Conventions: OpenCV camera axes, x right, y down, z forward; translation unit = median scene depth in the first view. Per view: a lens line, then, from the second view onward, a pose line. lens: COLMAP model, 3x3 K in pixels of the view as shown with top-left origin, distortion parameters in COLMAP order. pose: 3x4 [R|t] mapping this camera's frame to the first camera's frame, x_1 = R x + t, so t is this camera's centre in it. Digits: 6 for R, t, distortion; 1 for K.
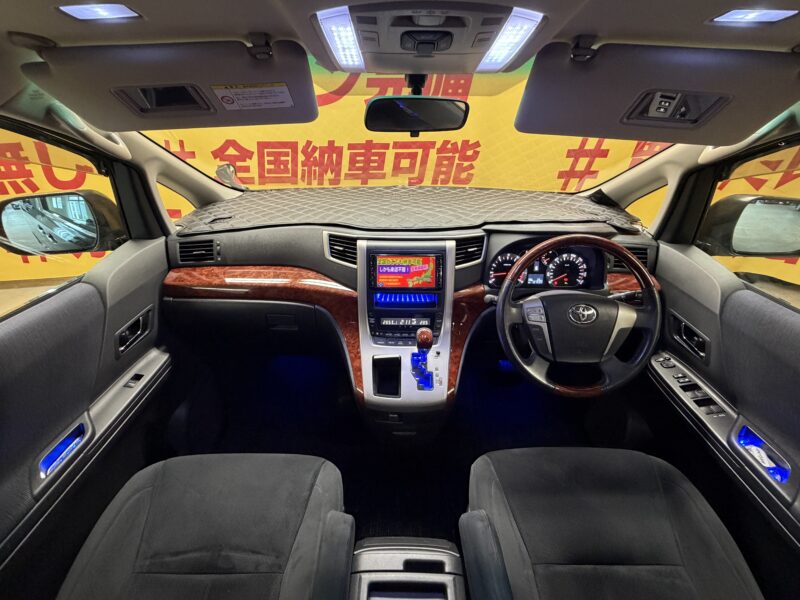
lens RADIAL K [[353.3, 0, 393.1], [0, 353.3, 293.6], [0, 0, 1]] dist [0.008182, -0.000745]
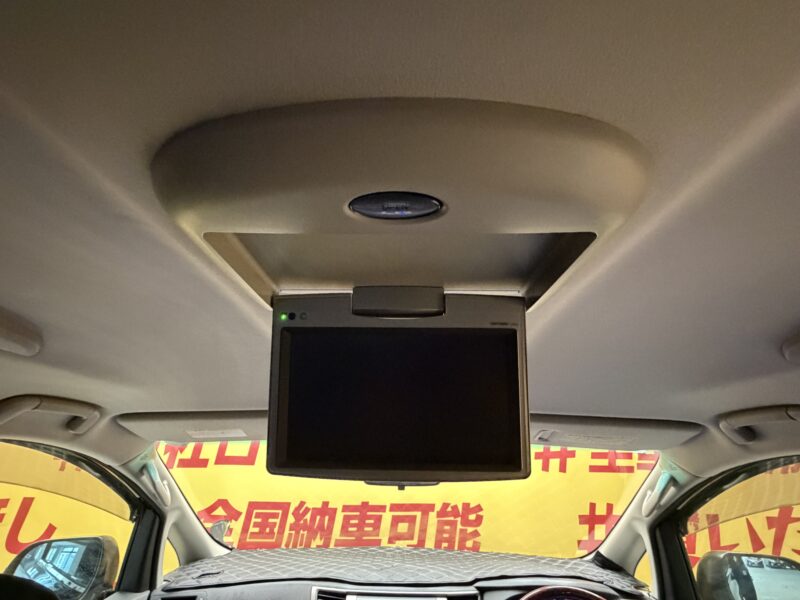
lens RADIAL K [[412.0, 0, 387.9], [0, 412.0, 303.1], [0, 0, 1]] dist [0.000260, -0.007430]
pose [[0.999839, 0.006059, -0.016877, 0.021931], [-0.016812, 0.644150, -0.764714, 0.160330], [0.006238, 0.764875, 0.644149, -0.290379]]
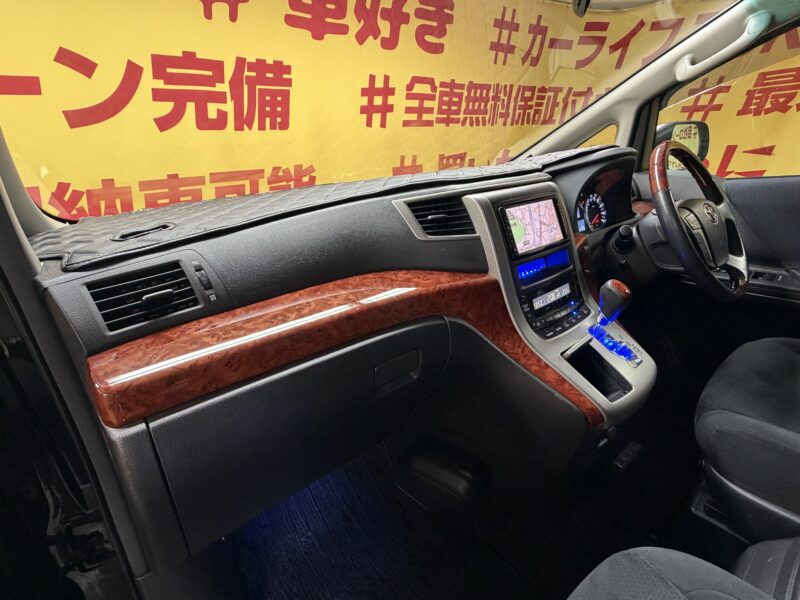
lens RADIAL K [[386.3, 0, 405.5], [0, 386.3, 299.1], [0, 0, 1]] dist [0.001171, 0.001733]
pose [[0.758635, -0.276156, 0.590094, -0.520198], [0.375015, 0.925728, -0.048897, 0.010912], [-0.532764, 0.258389, 0.805852, 0.446852]]
